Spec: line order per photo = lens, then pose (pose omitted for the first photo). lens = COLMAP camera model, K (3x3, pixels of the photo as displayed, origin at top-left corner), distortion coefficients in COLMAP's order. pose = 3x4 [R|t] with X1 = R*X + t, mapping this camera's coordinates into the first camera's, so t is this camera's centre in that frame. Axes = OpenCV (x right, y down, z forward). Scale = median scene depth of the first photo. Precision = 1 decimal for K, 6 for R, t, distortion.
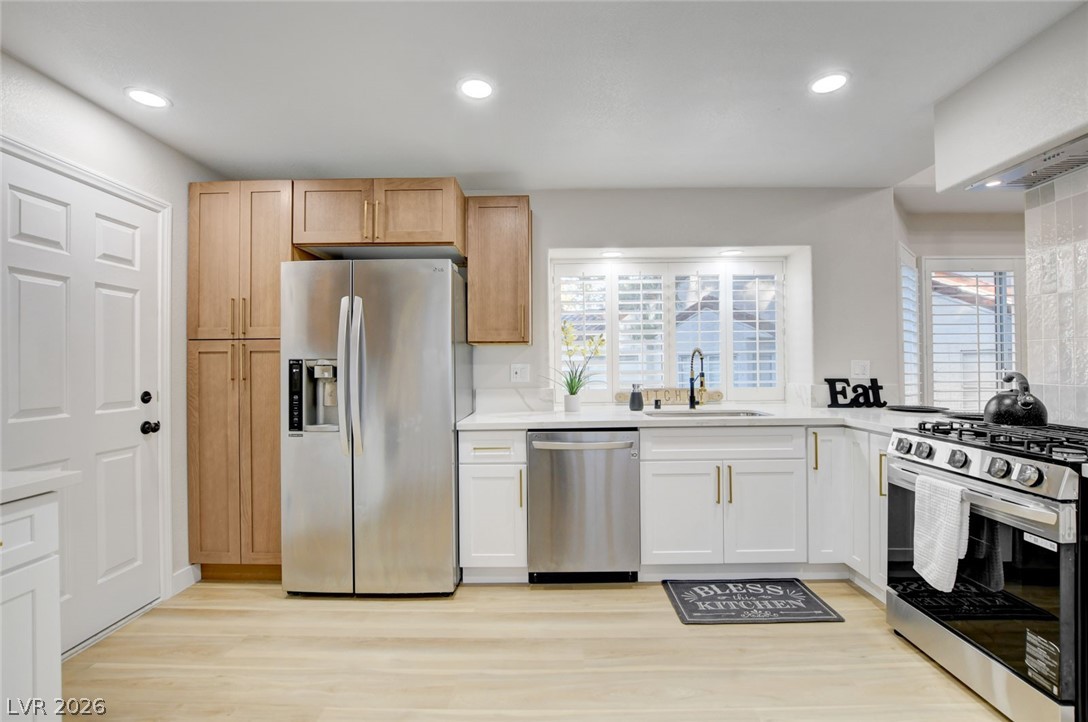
lens RADIAL K [[482.9, 0, 544.9], [0, 482.9, 358.4], [0, 0, 1]] dist [-0.031045, 0.002697]
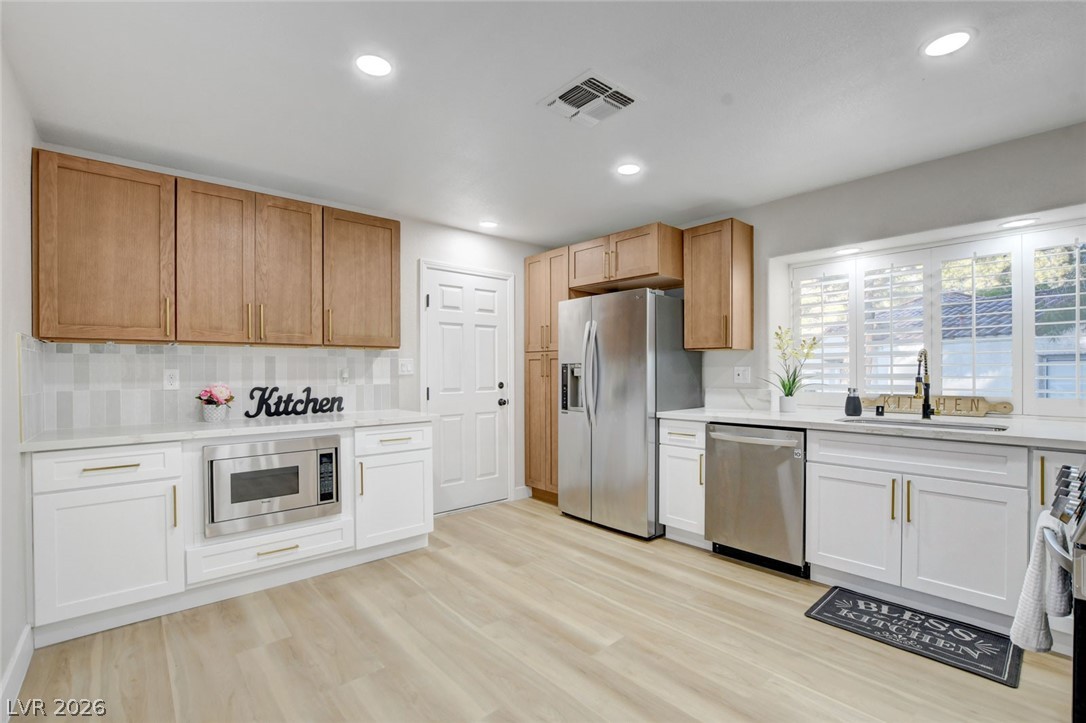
lens RADIAL K [[482.0, 0, 543.0], [0, 482.0, 367.5], [0, 0, 1]] dist [-0.031045, 0.002697]
pose [[0.669652, 0.002993, -0.742669, 0.577682], [0.010159, 0.999861, 0.013189, -0.007371], [0.742605, -0.016377, 0.669529, -0.099762]]
